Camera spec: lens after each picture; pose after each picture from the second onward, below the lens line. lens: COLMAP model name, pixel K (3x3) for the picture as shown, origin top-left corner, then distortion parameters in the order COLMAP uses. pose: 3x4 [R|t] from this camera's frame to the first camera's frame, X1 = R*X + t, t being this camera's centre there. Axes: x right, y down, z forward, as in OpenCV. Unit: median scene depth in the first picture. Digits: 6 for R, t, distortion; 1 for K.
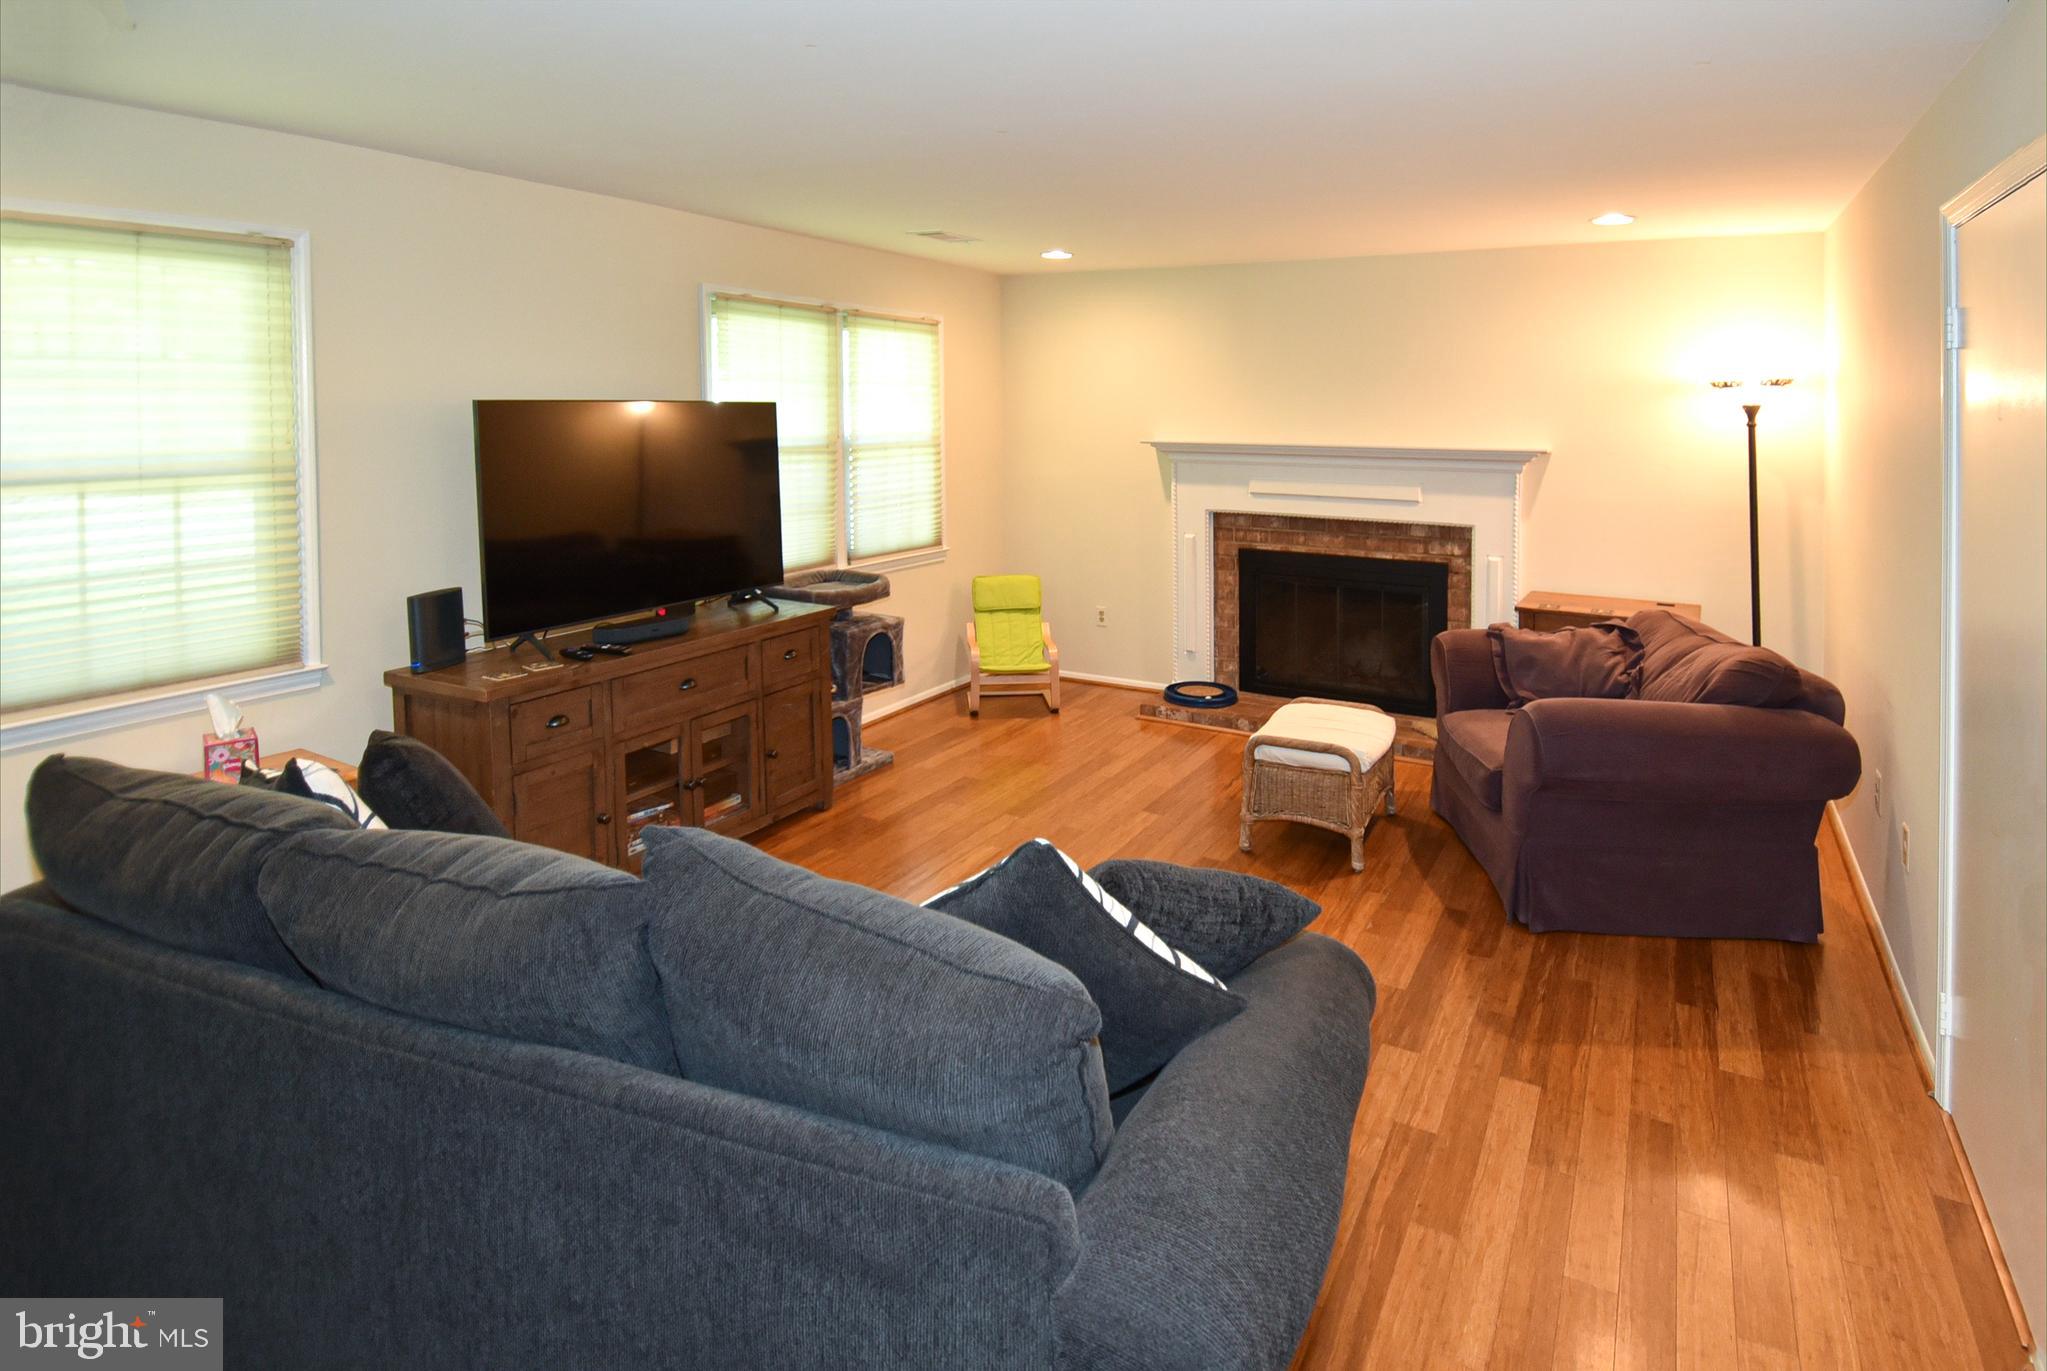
lens RADIAL K [[1028.1, 0, 1023.5], [0, 1028.1, 685.5], [0, 0, 1]] dist [-0.074583, -0.000679]
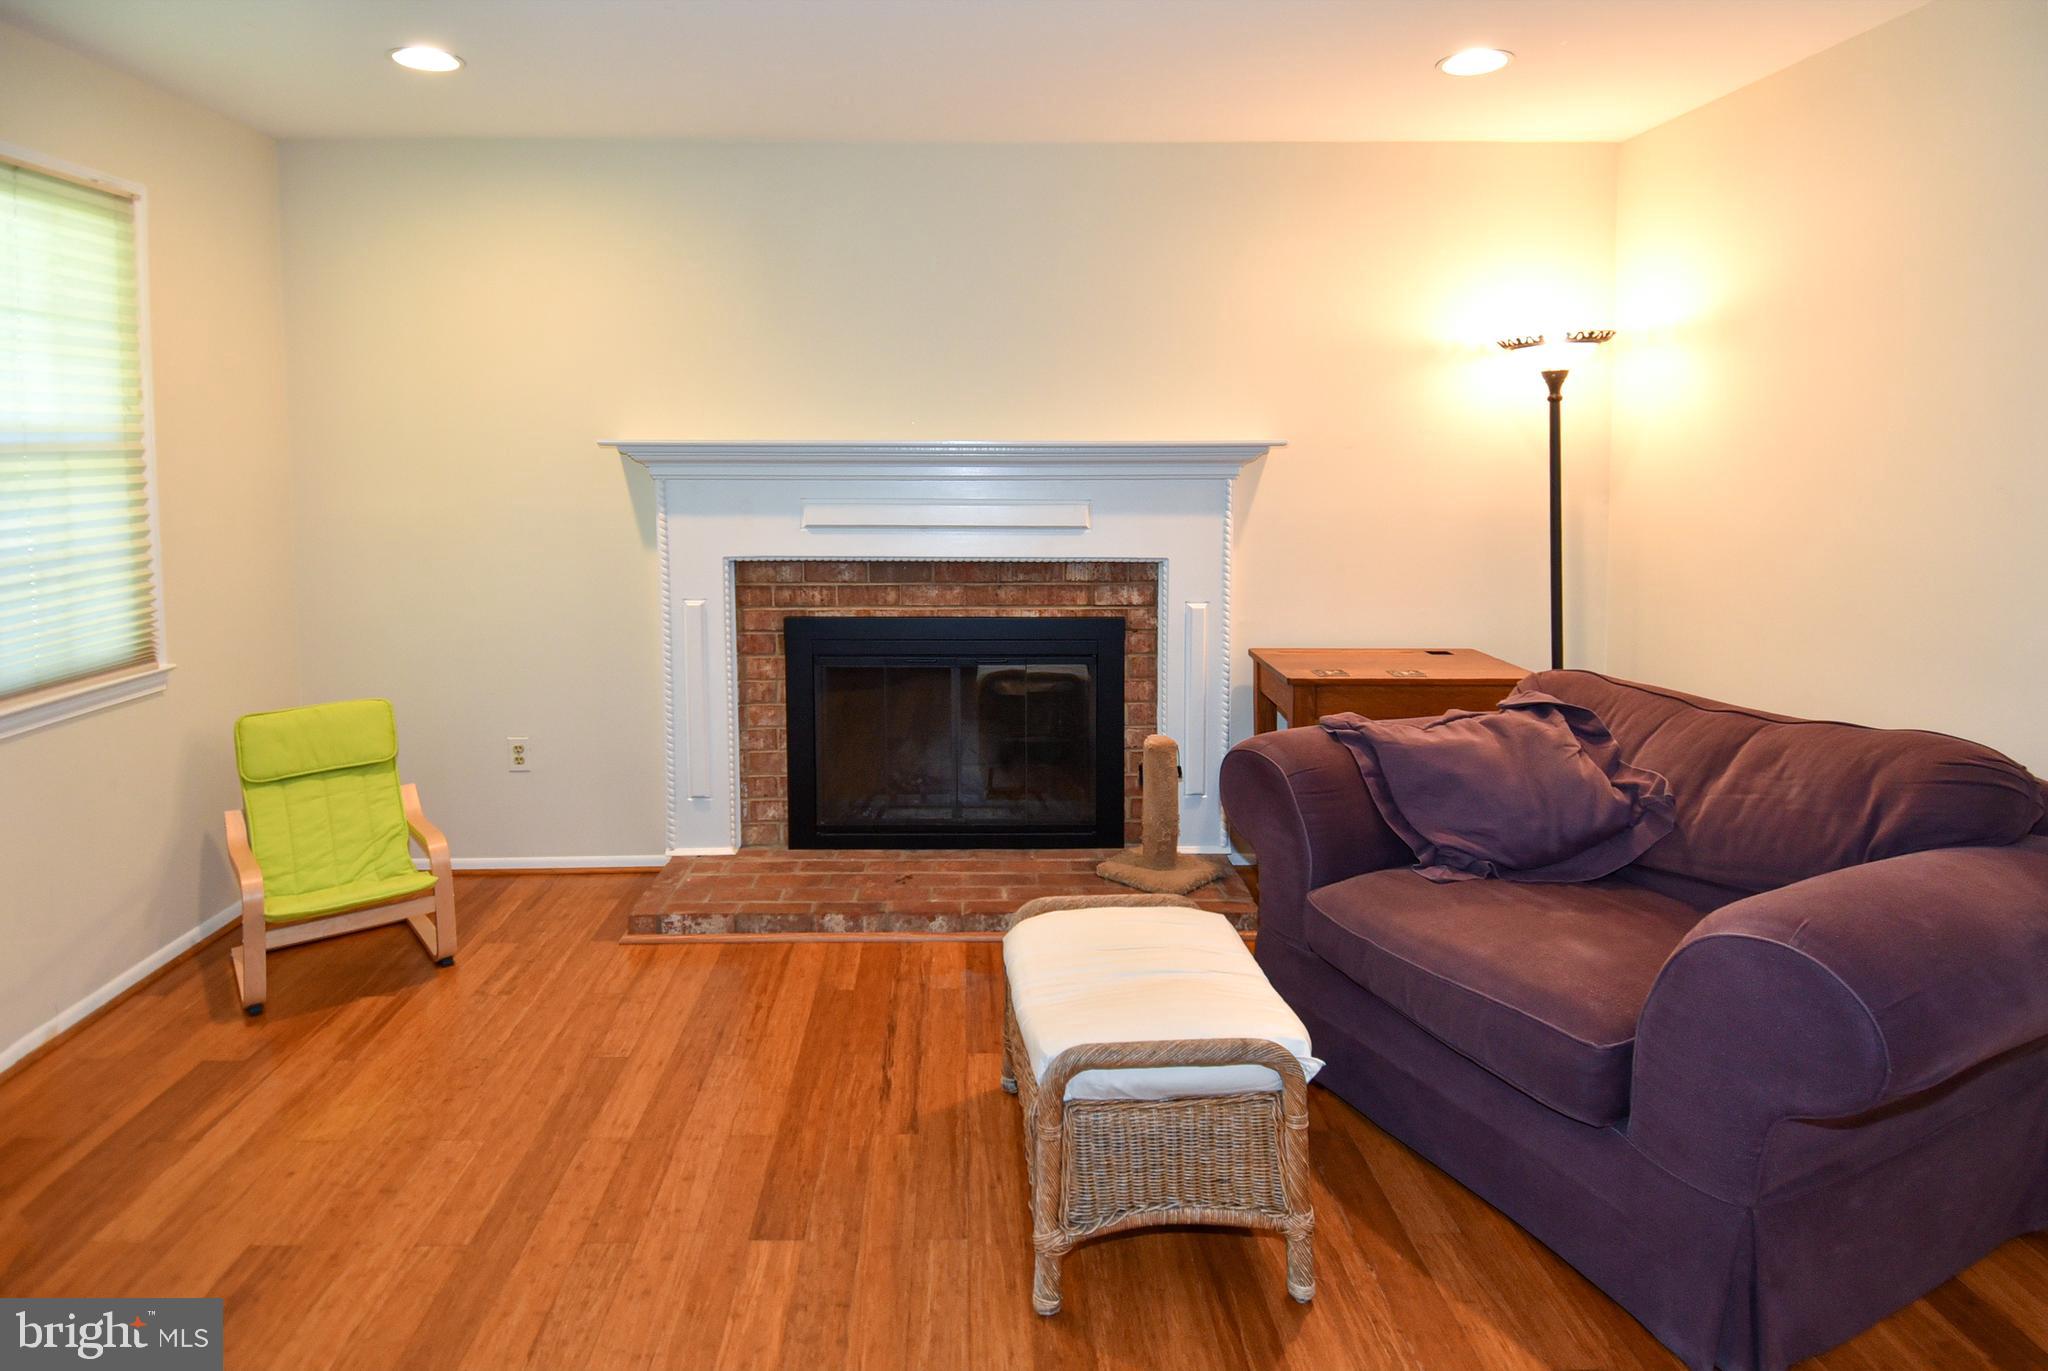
lens RADIAL K [[1090.3, 0, 1018.9], [0, 1090.3, 540.7], [0, 0, 1]] dist [0.004639, -0.012687]
pose [[0.827626, -0.046861, 0.559320, -0.029304], [0.137356, 0.983118, -0.120879, -0.082446], [-0.544214, 0.176868, 0.820091, 0.394875]]
